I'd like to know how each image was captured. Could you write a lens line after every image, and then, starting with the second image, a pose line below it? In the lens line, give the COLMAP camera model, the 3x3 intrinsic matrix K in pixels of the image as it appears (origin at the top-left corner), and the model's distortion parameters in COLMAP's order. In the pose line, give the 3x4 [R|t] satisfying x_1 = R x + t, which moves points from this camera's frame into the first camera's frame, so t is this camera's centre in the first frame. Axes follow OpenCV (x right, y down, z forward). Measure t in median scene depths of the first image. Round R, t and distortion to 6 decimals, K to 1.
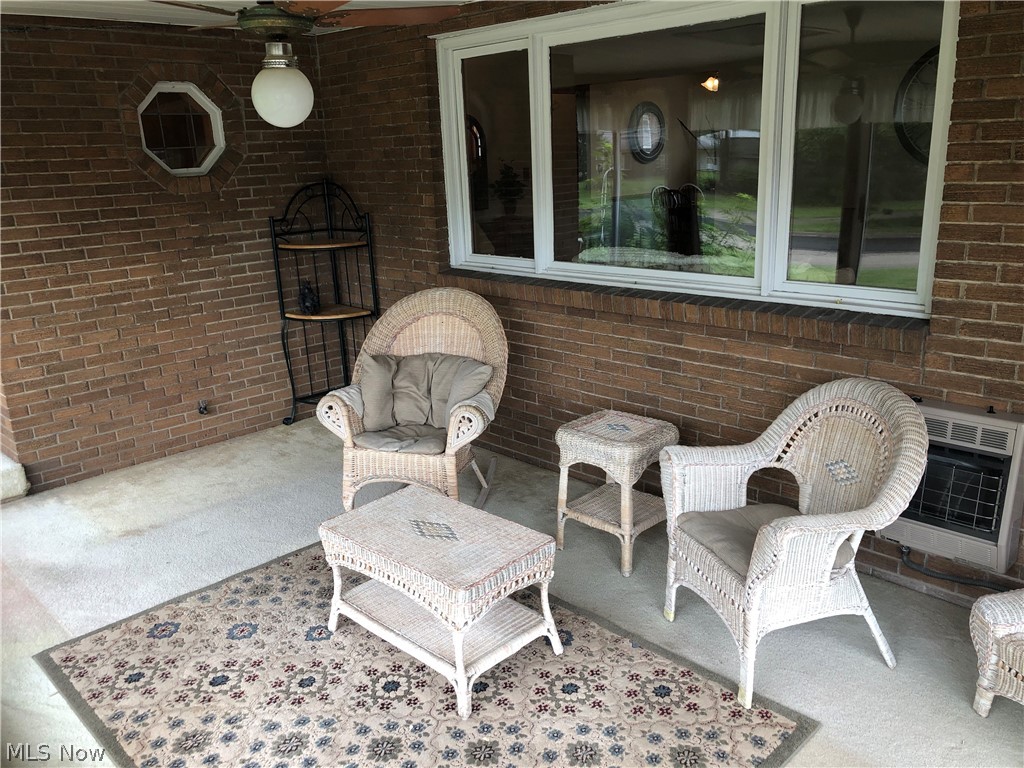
lens RADIAL K [[837.5, 0, 515.8], [0, 837.5, 385.0], [0, 0, 1]] dist [0.017942, -0.021920]
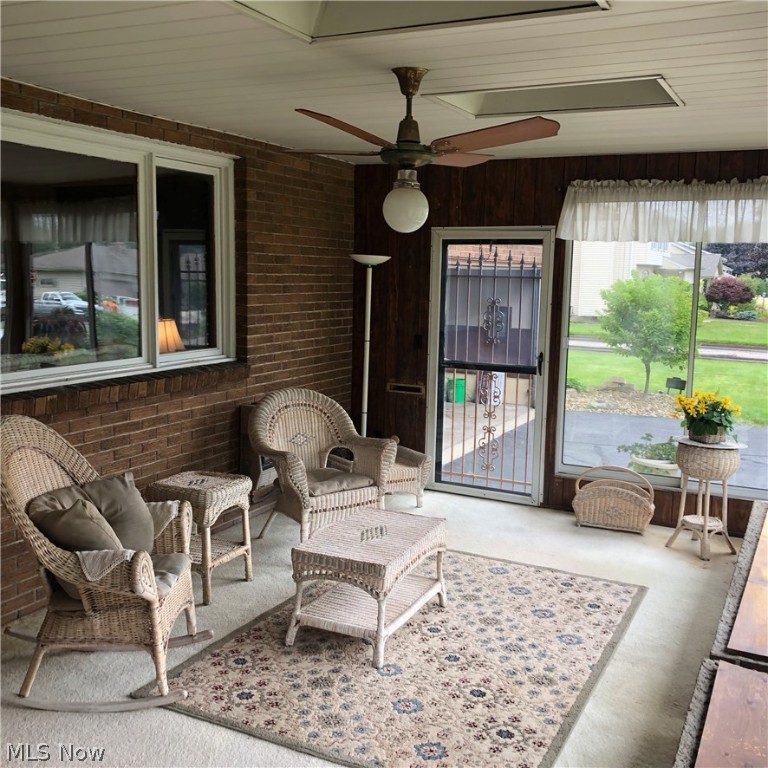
lens RADIAL K [[842.2, 0, 385.8], [0, 842.2, 383.8], [0, 0, 1]] dist [0.012510, 0.000000]
pose [[-0.320807, -0.102693, 0.941561, -1.409295], [0.246587, 0.950767, 0.187714, -0.314993], [-0.914482, 0.292396, -0.279690, 1.356500]]
